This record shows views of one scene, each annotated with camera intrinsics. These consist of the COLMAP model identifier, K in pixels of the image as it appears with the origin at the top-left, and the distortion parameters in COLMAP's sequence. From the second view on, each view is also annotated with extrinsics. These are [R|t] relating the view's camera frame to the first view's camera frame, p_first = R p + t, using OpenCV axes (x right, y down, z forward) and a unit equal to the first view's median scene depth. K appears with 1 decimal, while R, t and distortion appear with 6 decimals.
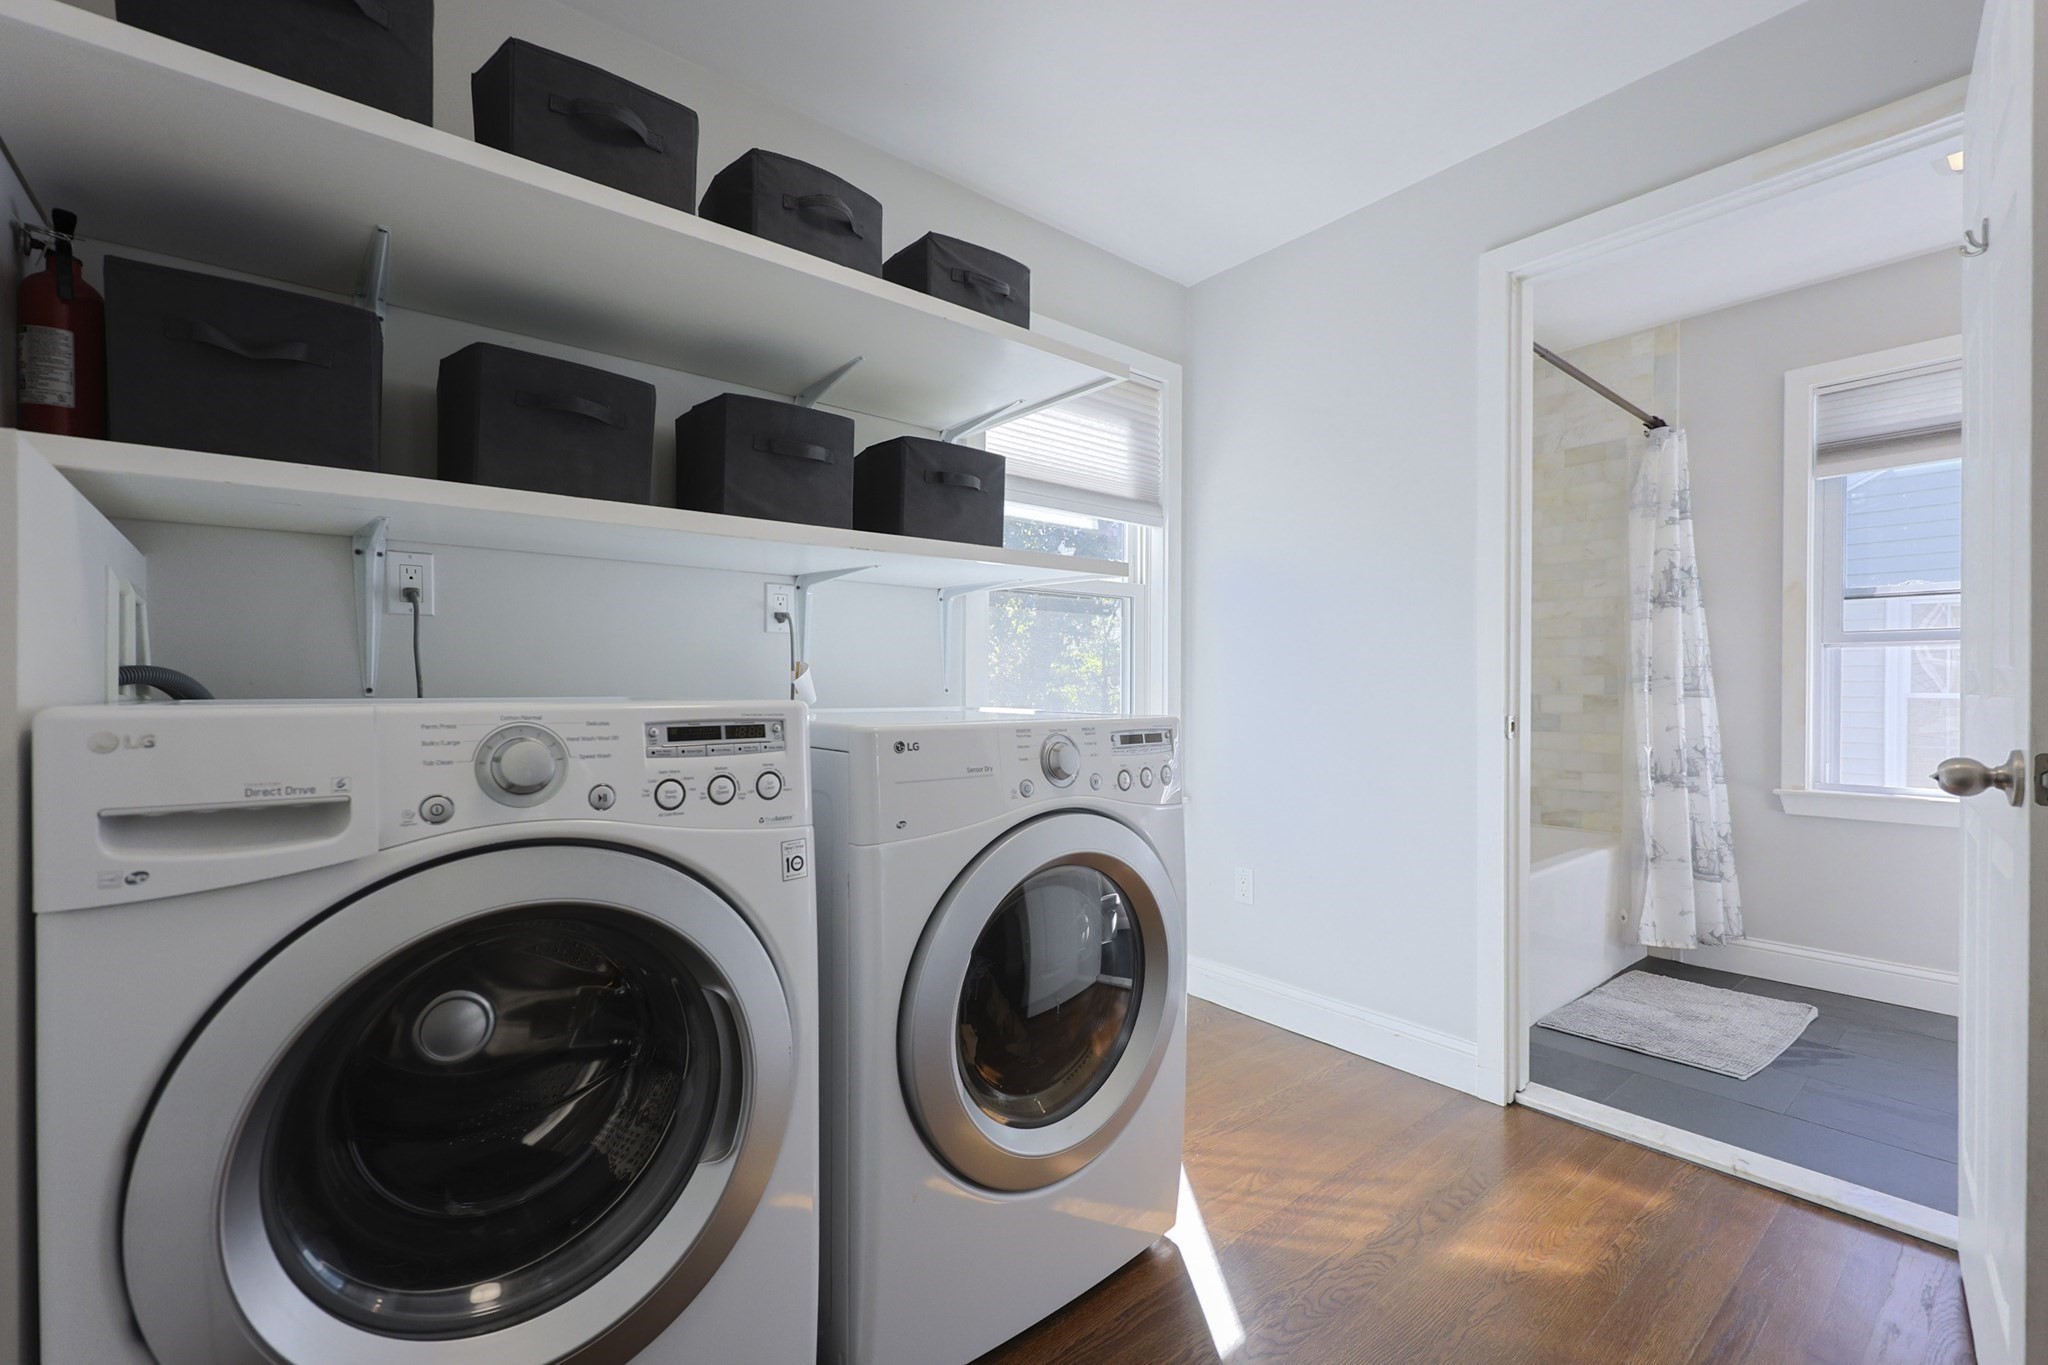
lens RADIAL K [[872.8, 0, 1022.1], [0, 872.8, 694.8], [0, 0, 1]] dist [-0.002874, -0.000367]
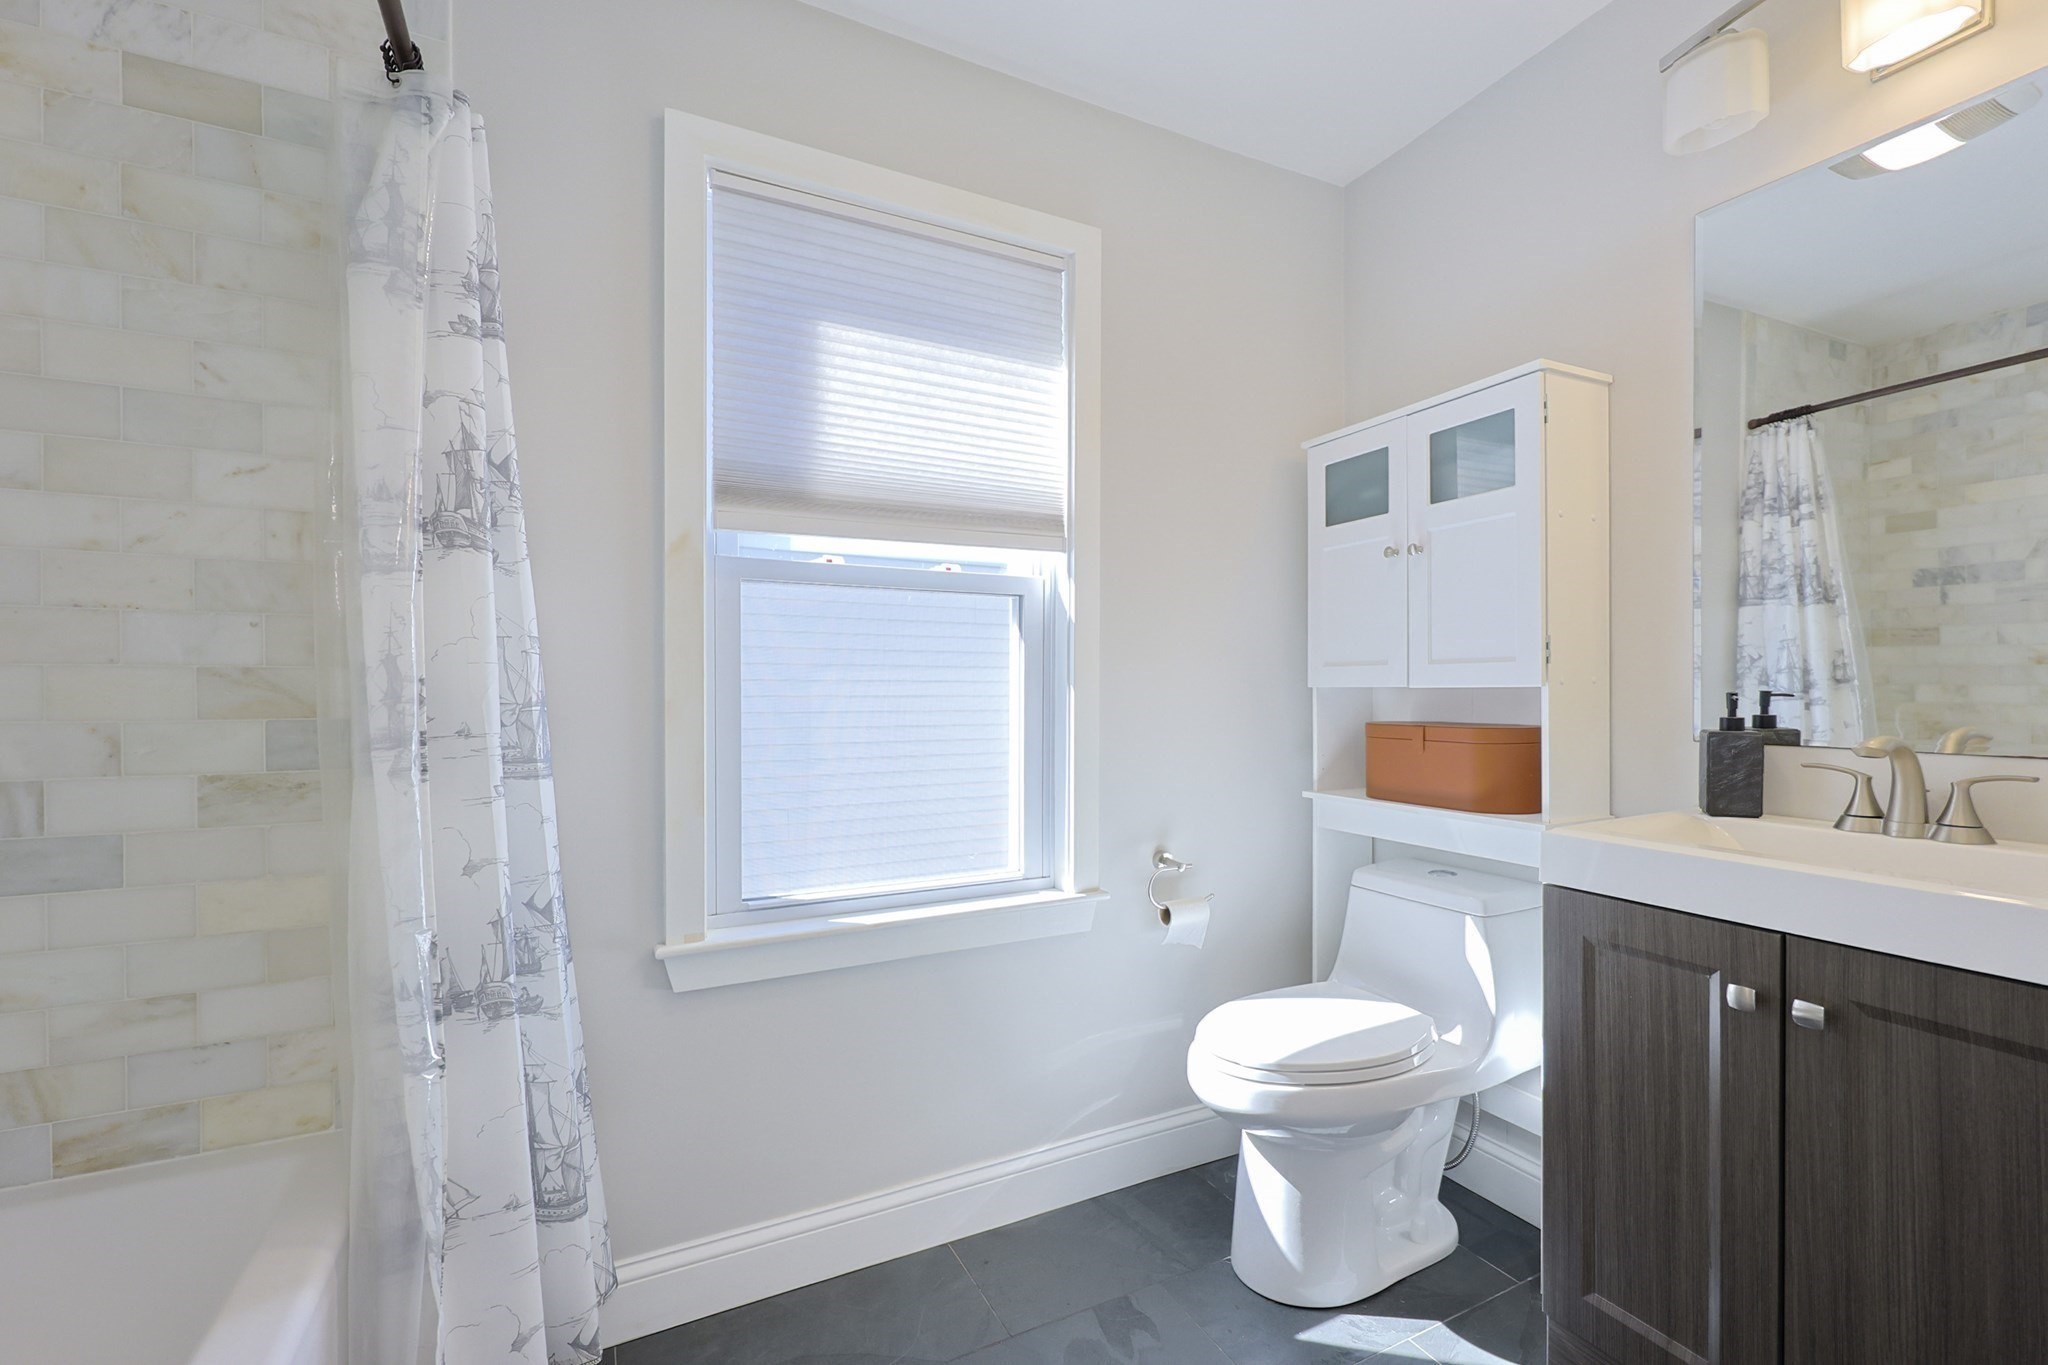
lens RADIAL K [[872.8, 0, 1027.5], [0, 872.8, 698.7], [0, 0, 1]] dist [-0.002874, -0.000367]
pose [[0.208866, -0.015903, 0.977815, 0.418145], [0.003437, 0.999874, 0.015528, -0.039674], [-0.977938, 0.000117, 0.208894, 0.676881]]
